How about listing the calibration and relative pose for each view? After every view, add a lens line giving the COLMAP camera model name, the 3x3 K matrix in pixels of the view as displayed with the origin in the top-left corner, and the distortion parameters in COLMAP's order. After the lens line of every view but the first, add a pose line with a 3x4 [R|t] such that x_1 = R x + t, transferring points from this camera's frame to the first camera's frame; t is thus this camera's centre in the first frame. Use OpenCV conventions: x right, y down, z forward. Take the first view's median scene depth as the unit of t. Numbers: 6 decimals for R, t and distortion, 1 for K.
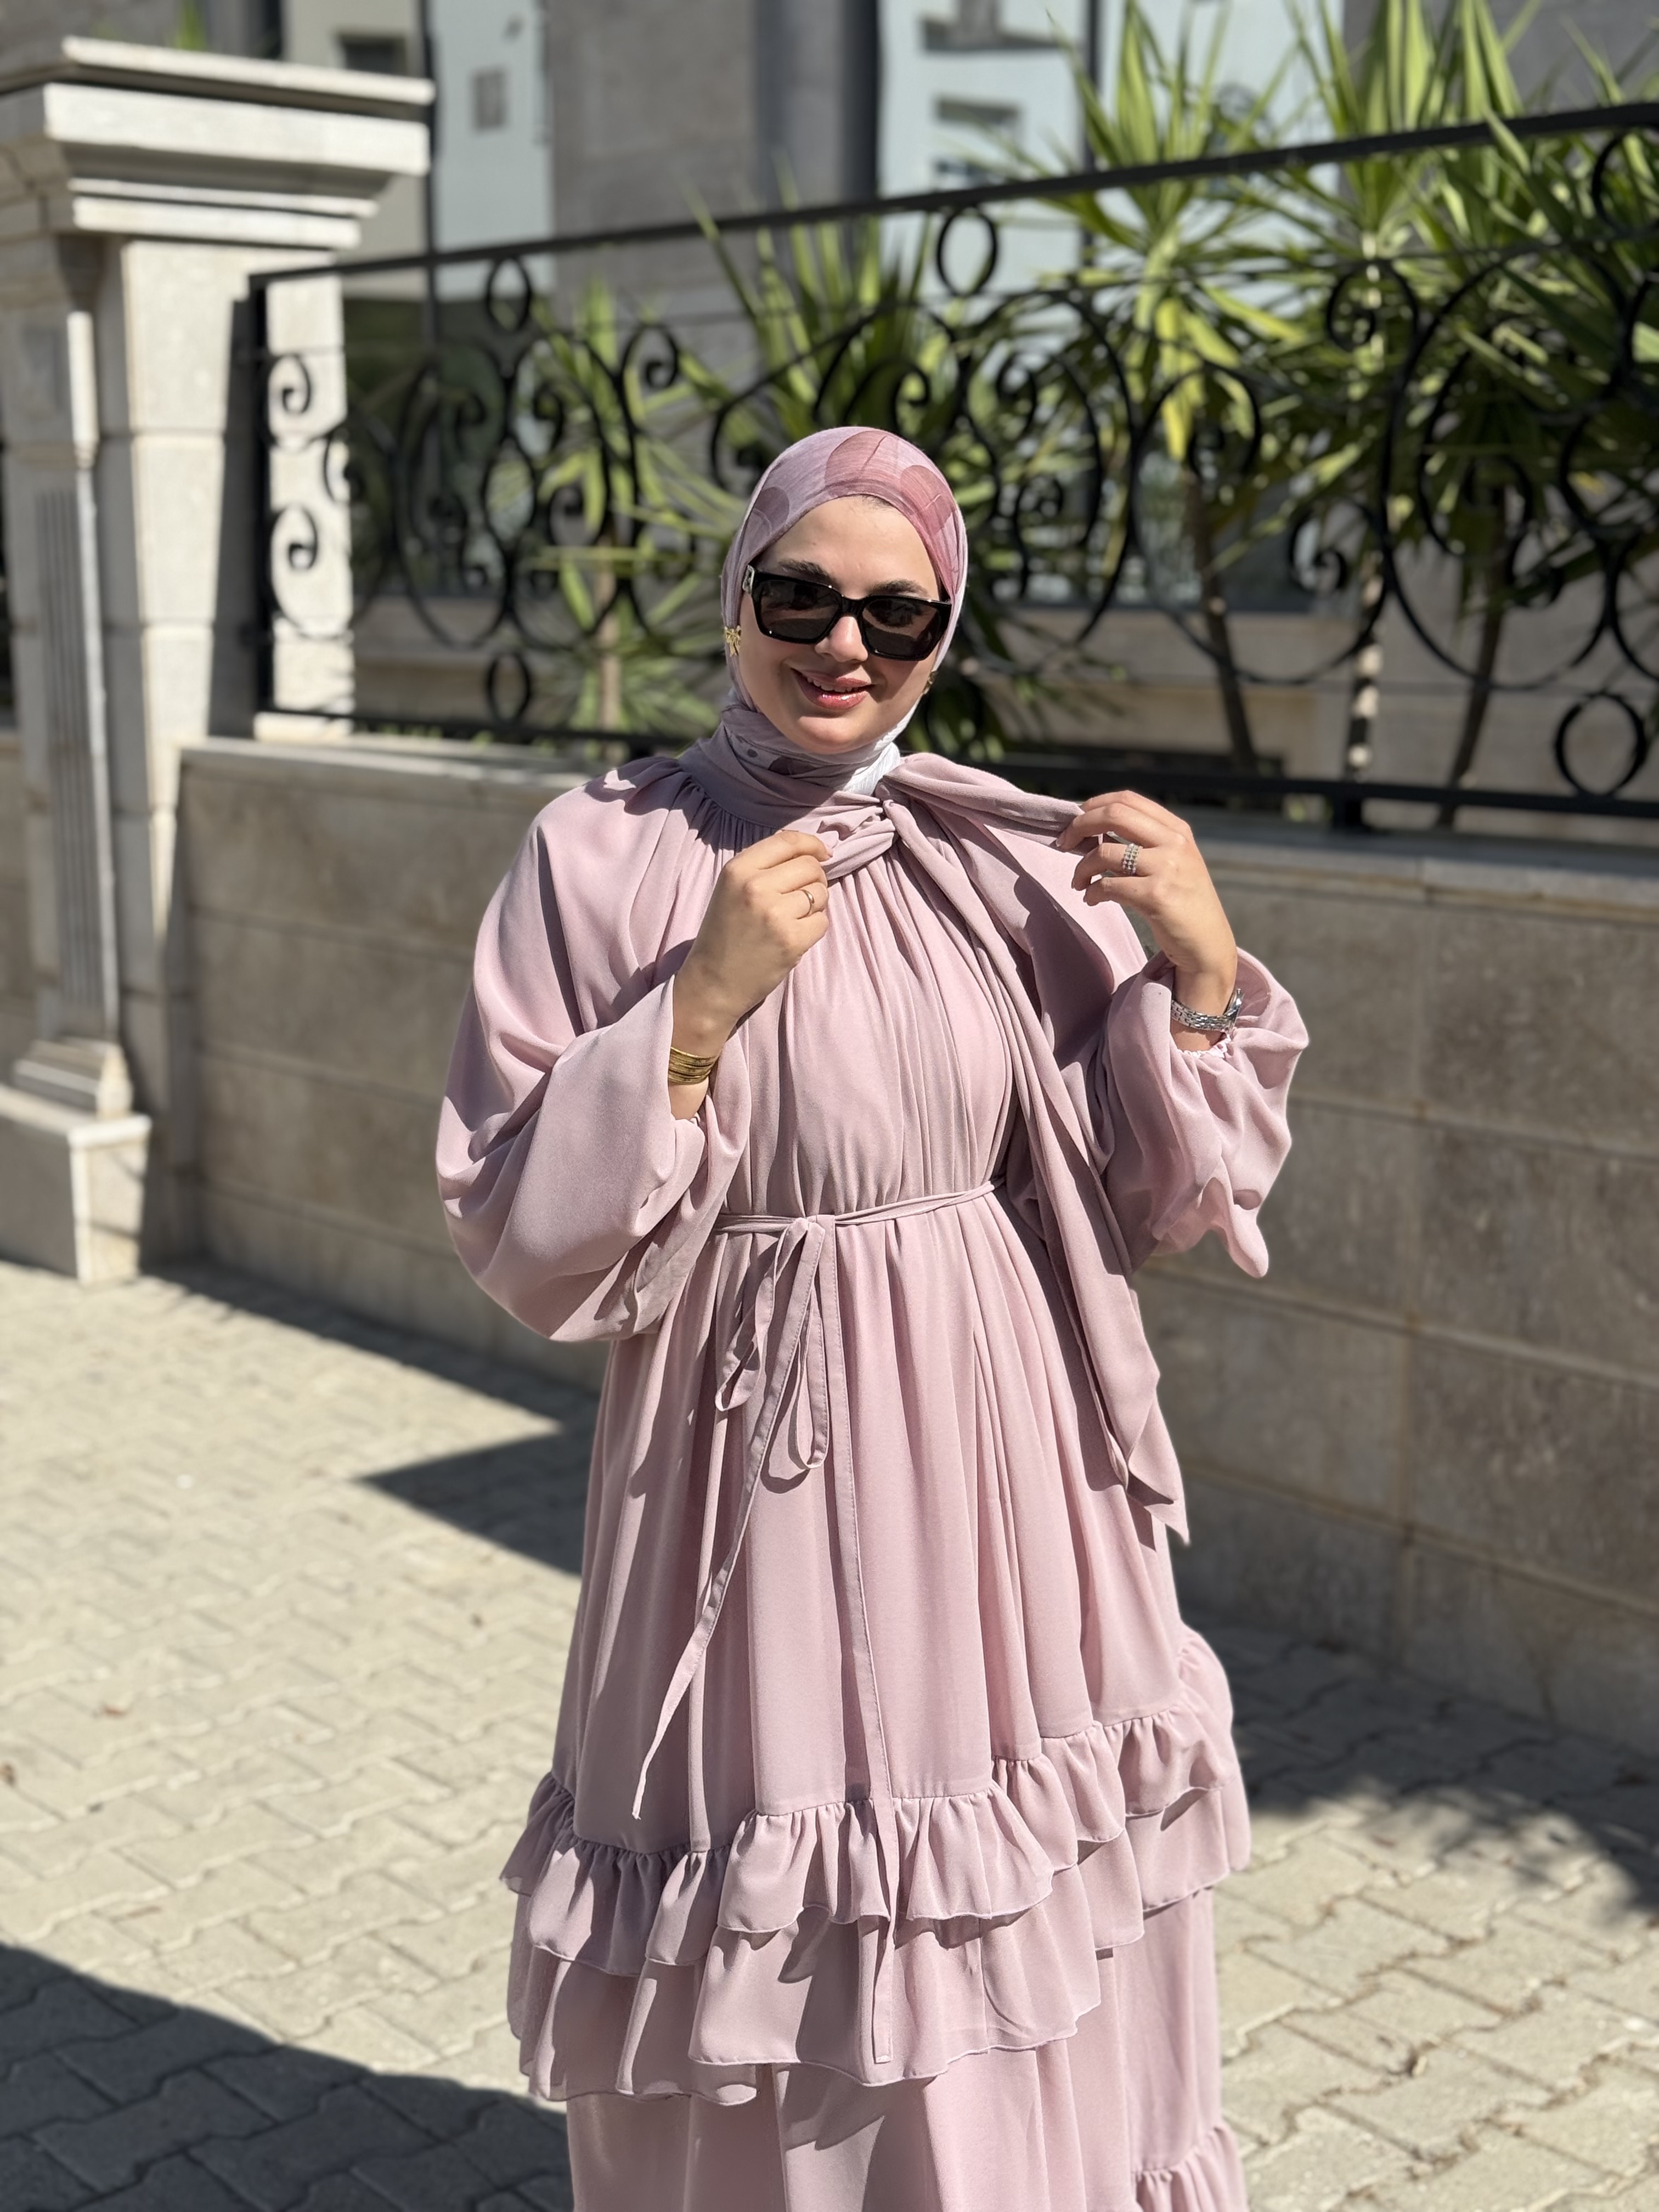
lens RADIAL K [[3144.4, 0, 825.5], [0, 3144.4, 1098.1], [0, 0, 1]] dist [0.130495, 0.000000]
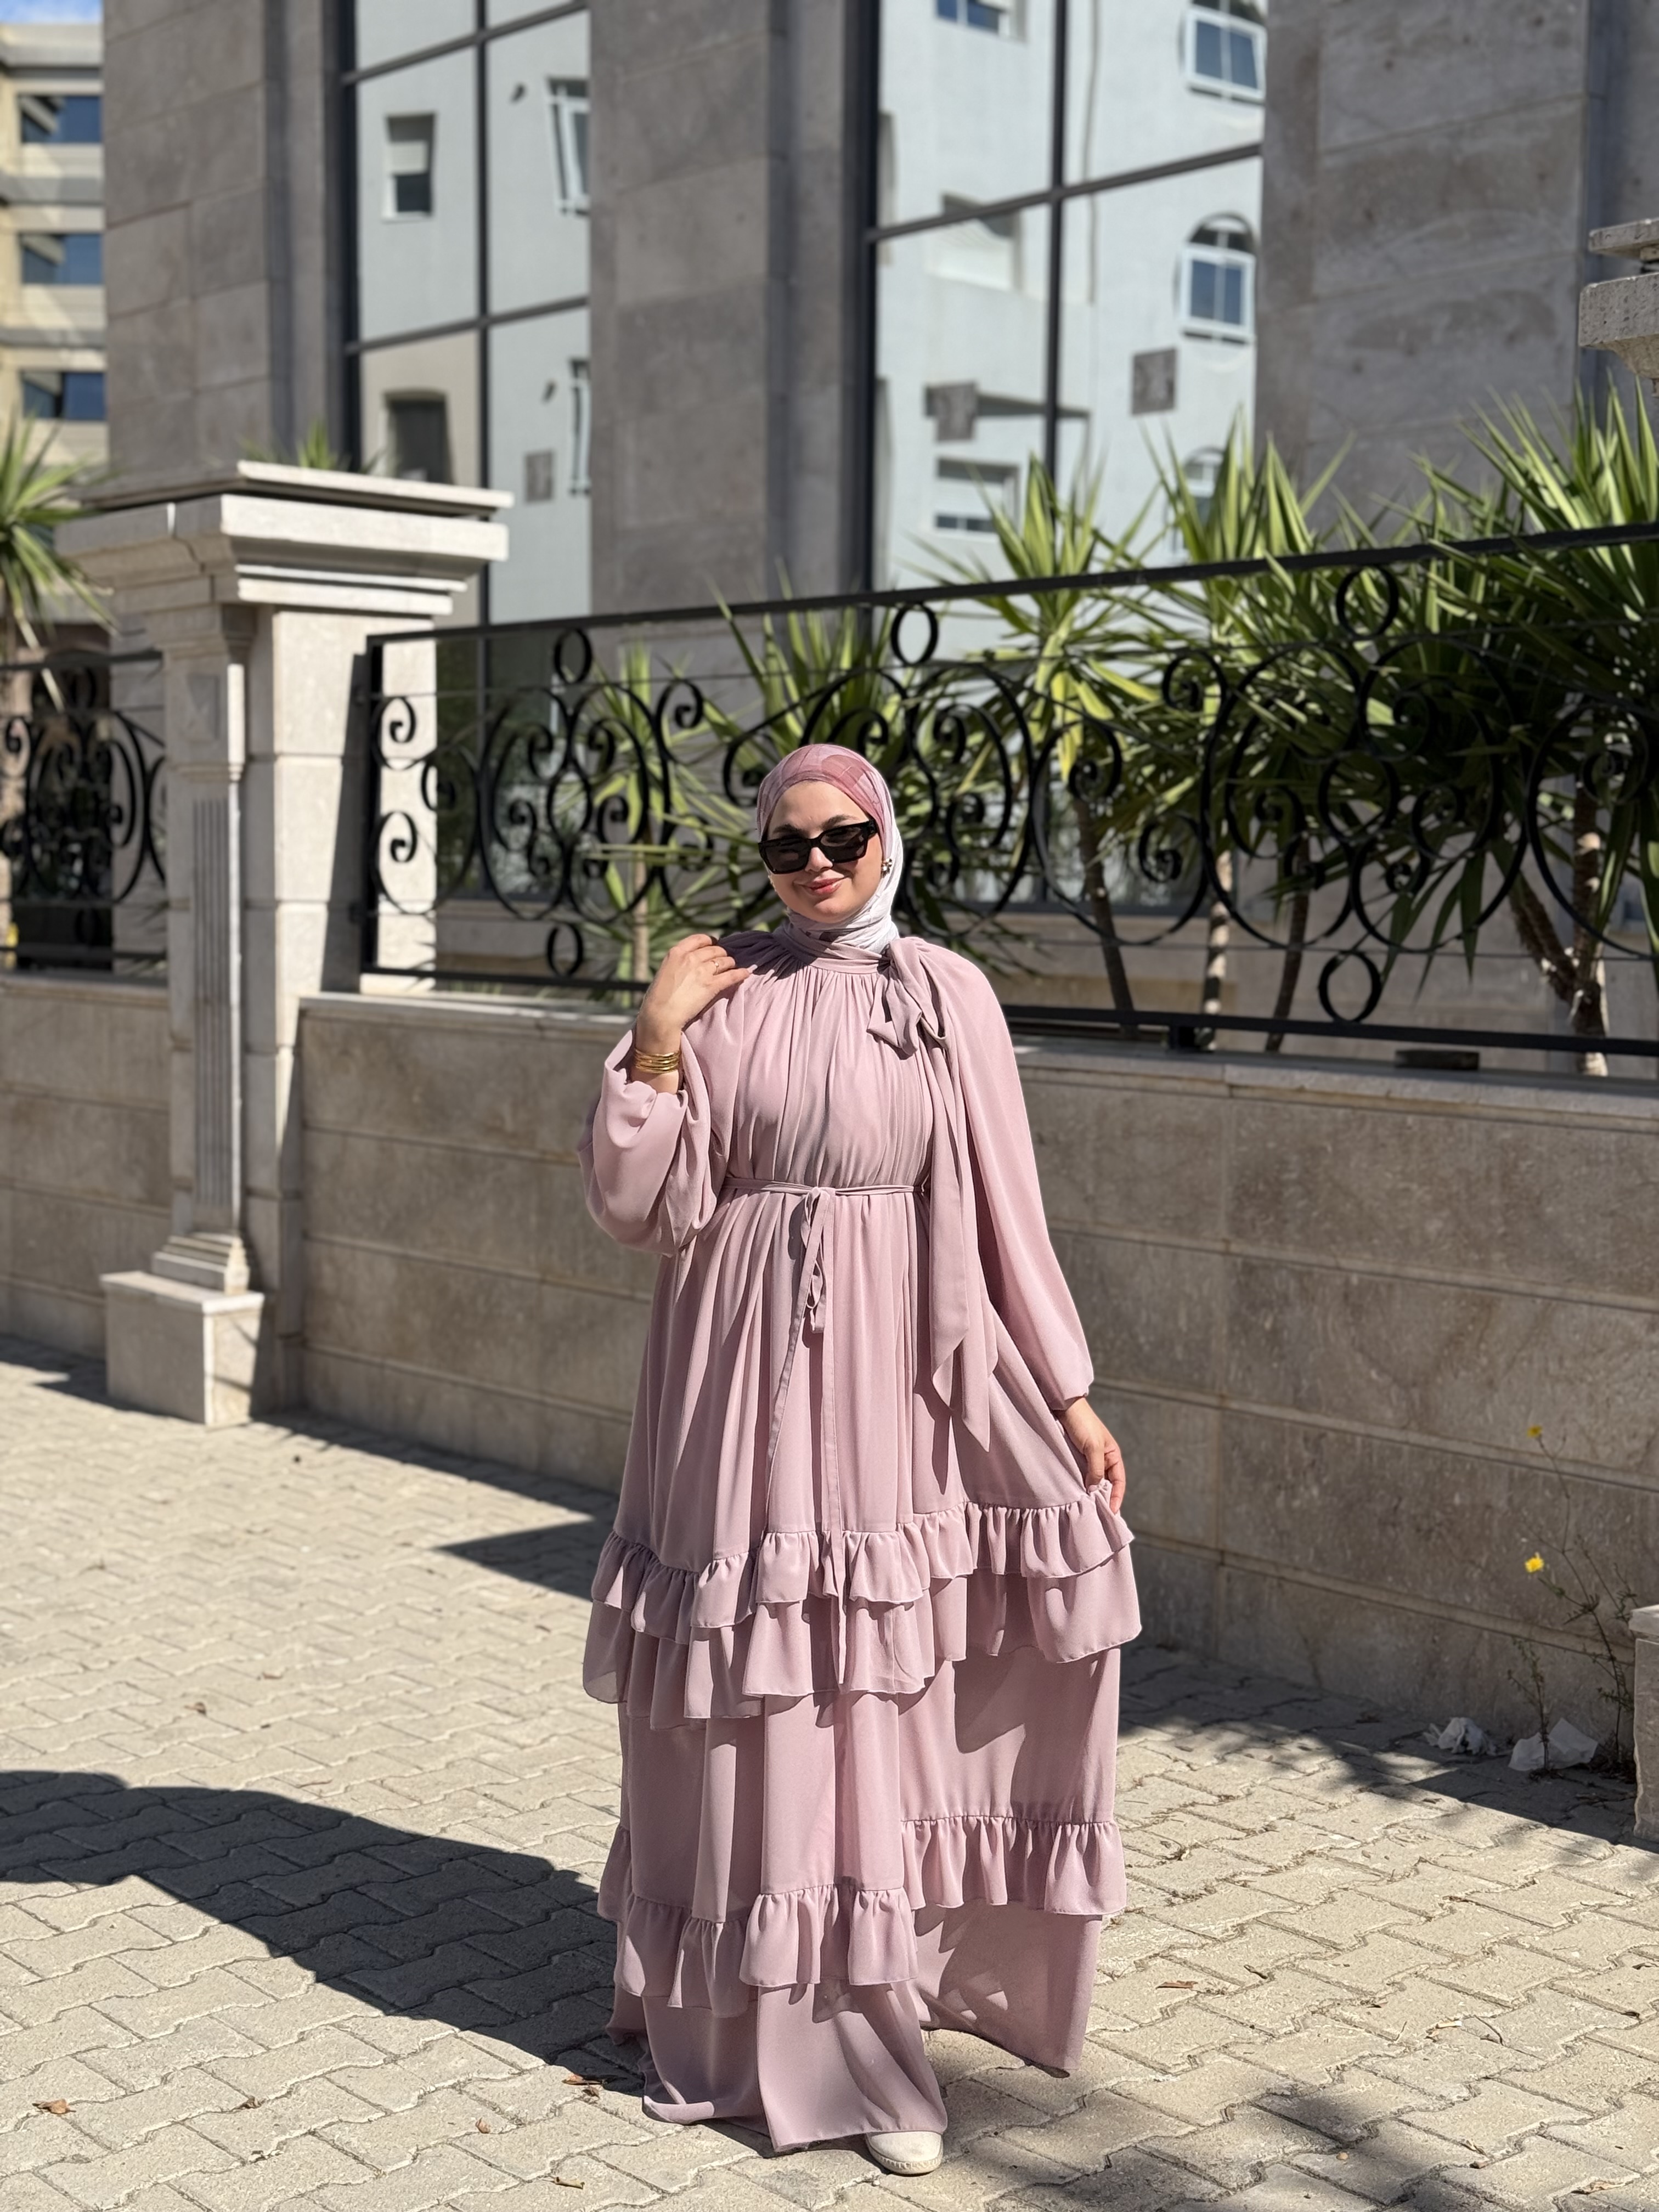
lens RADIAL K [[3144.4, 0, 849.5], [0, 3144.4, 1087.9], [0, 0, 1]] dist [0.130495, 0.000000]
pose [[0.999877, 0.014604, 0.005723, 0.011126], [-0.013928, 0.994448, -0.104303, 0.070494], [-0.007214, 0.104210, 0.994529, -0.333312]]
